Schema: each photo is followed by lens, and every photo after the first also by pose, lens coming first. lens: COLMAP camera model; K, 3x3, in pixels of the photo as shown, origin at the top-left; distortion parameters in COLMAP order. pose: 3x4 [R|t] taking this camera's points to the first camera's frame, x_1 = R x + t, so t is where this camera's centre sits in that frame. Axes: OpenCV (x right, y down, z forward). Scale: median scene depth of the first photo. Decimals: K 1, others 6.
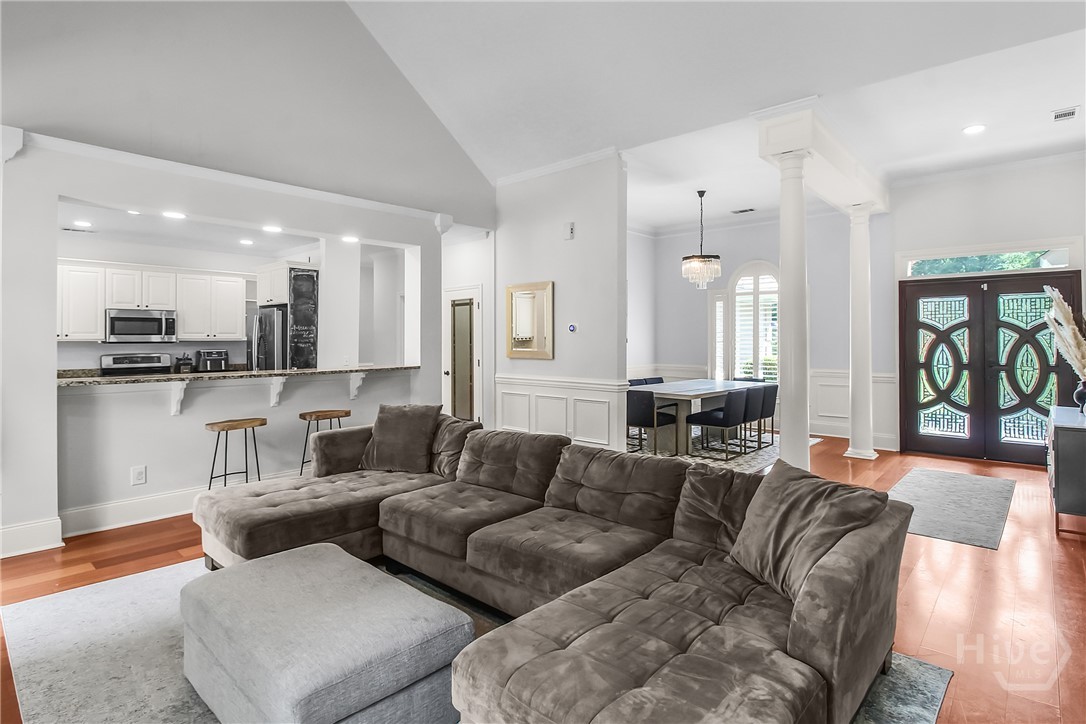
lens RADIAL K [[556.7, 0, 547.5], [0, 556.7, 339.2], [0, 0, 1]] dist [-0.000772, -0.011285]
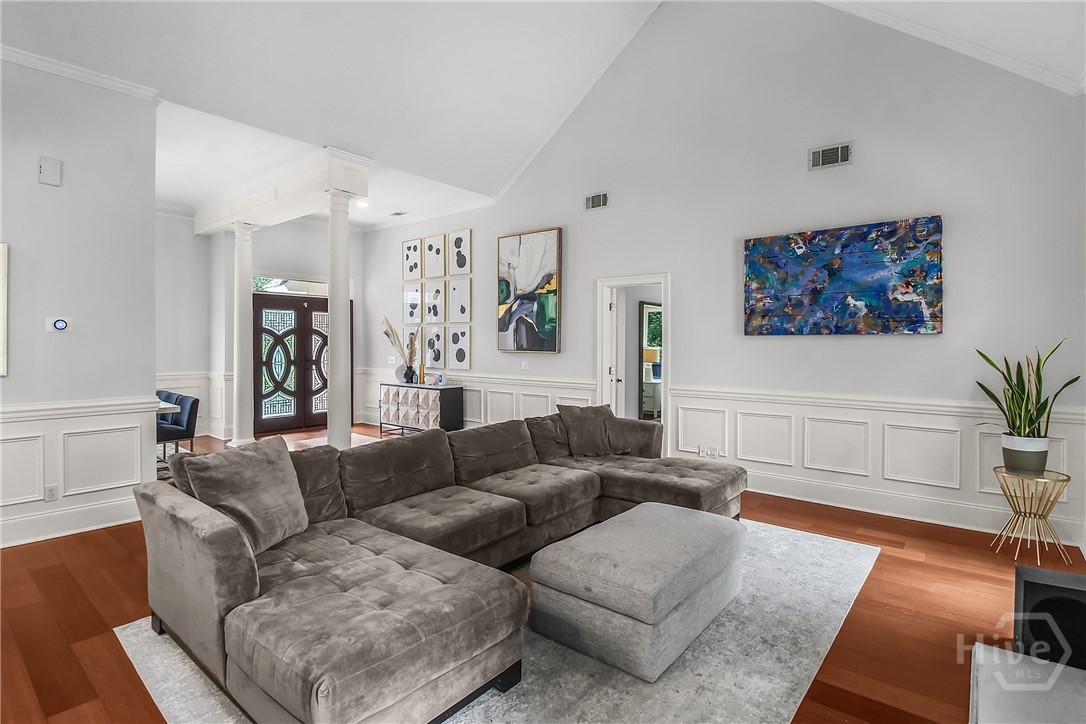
lens RADIAL K [[534.2, 0, 545.4], [0, 534.2, 345.2], [0, 0, 1]] dist [-0.000985, -0.009133]
pose [[-0.048649, -0.003181, 0.998811, -0.557530], [-0.006282, 0.999976, 0.002878, -0.000884], [-0.998796, -0.006135, -0.048668, 0.439779]]
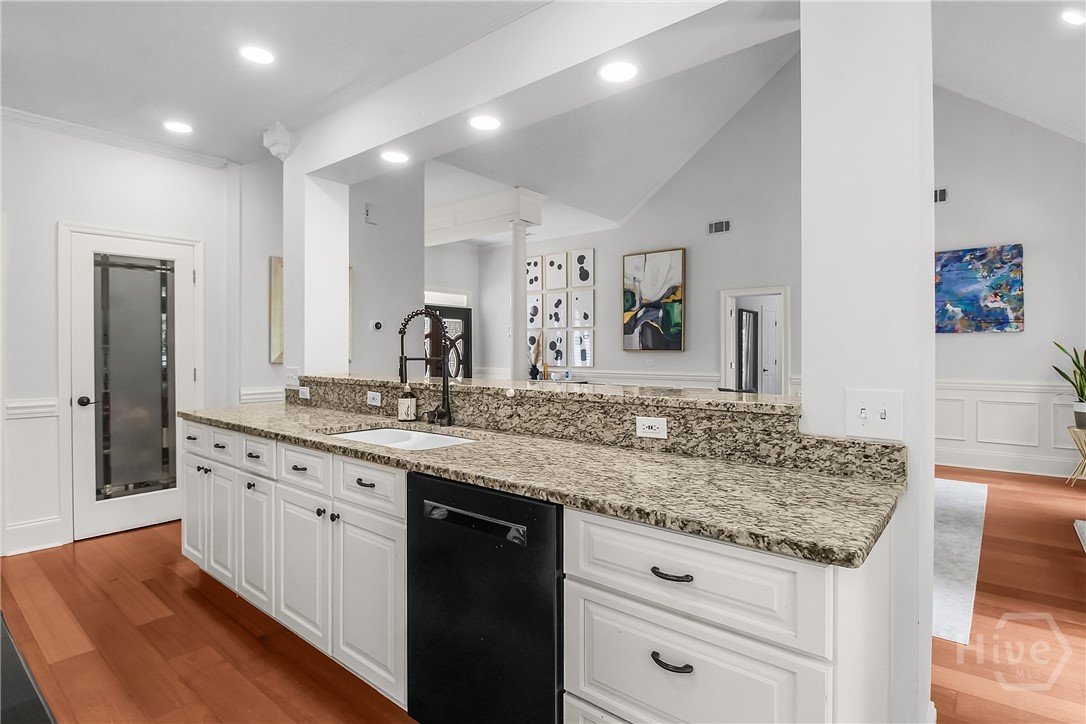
lens RADIAL K [[538.6, 0, 541.4], [0, 538.6, 350.1], [0, 0, 1]] dist [-0.000981, -0.010719]
pose [[-0.044004, 0.003619, 0.999025, -0.760756], [-0.002256, 0.999991, -0.003722, 0.018352], [-0.999029, -0.002418, -0.043996, 0.734492]]
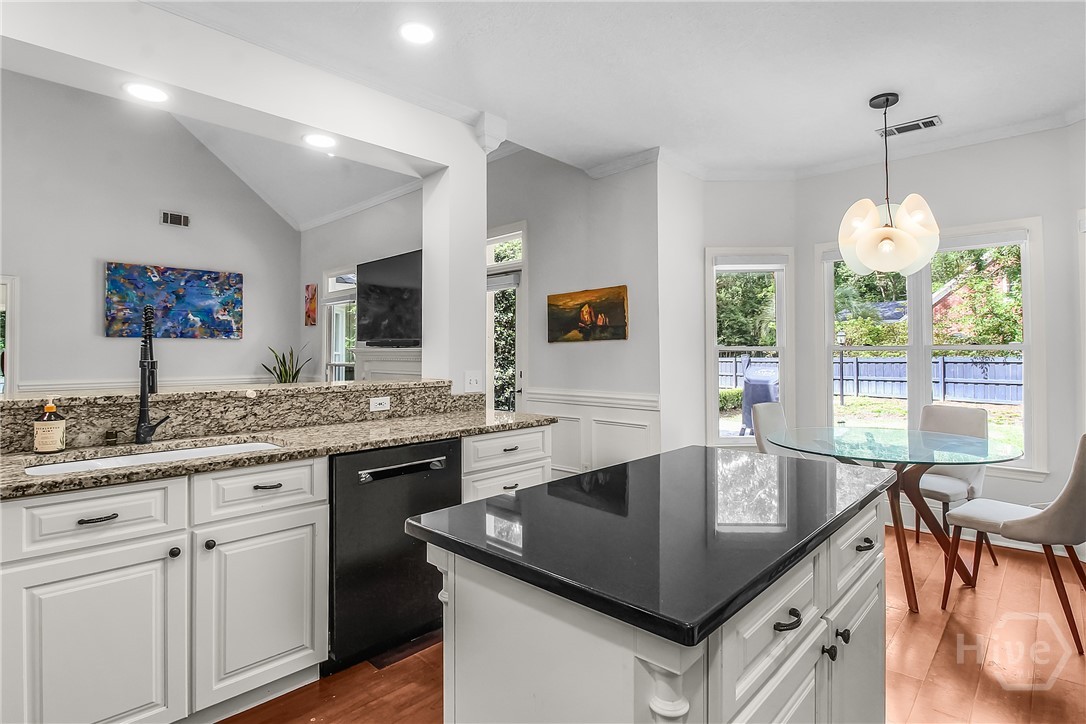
lens RADIAL K [[556.7, 0, 547.5], [0, 556.7, 339.2], [0, 0, 1]] dist [-0.000772, -0.011285]
pose [[-0.999786, 0.002447, 0.020554, -0.630409], [0.001895, 0.999638, -0.026851, 0.017850], [-0.020612, -0.026807, -0.999428, 1.096187]]
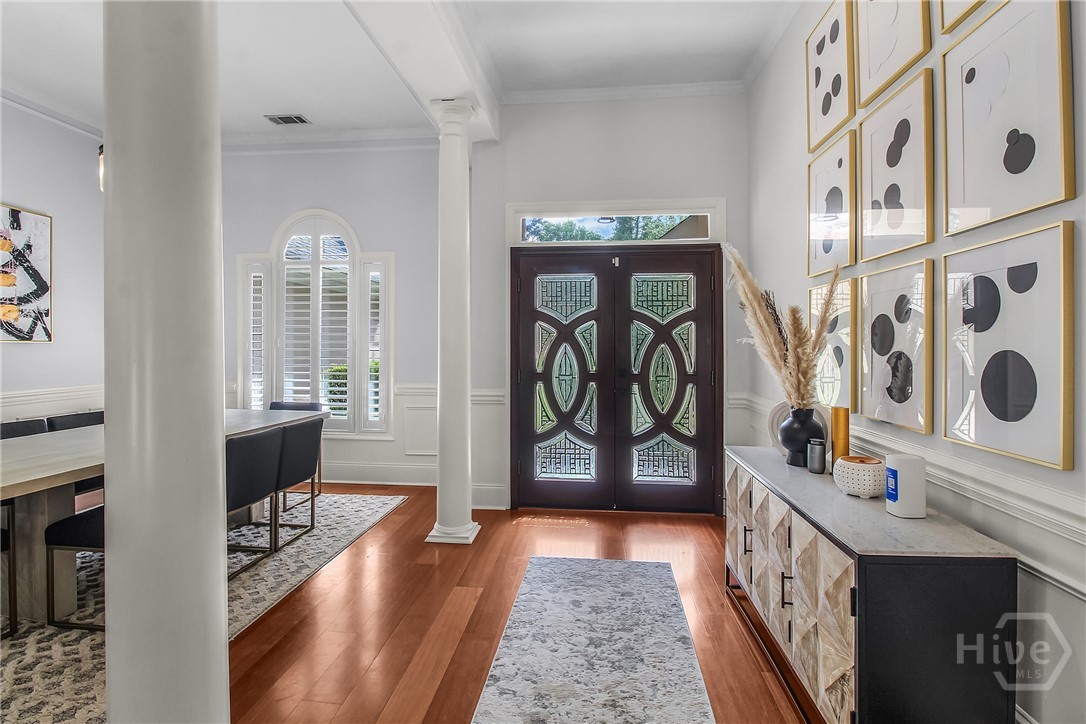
lens RADIAL K [[522.2, 0, 543.0], [0, 522.2, 345.1], [0, 0, 1]] dist [0.001810, -0.000063]
pose [[0.804385, 0.005115, 0.594087, 0.313380], [-0.007802, 0.999968, 0.001953, 0.008895], [-0.594058, -0.006206, 0.804399, 0.504708]]
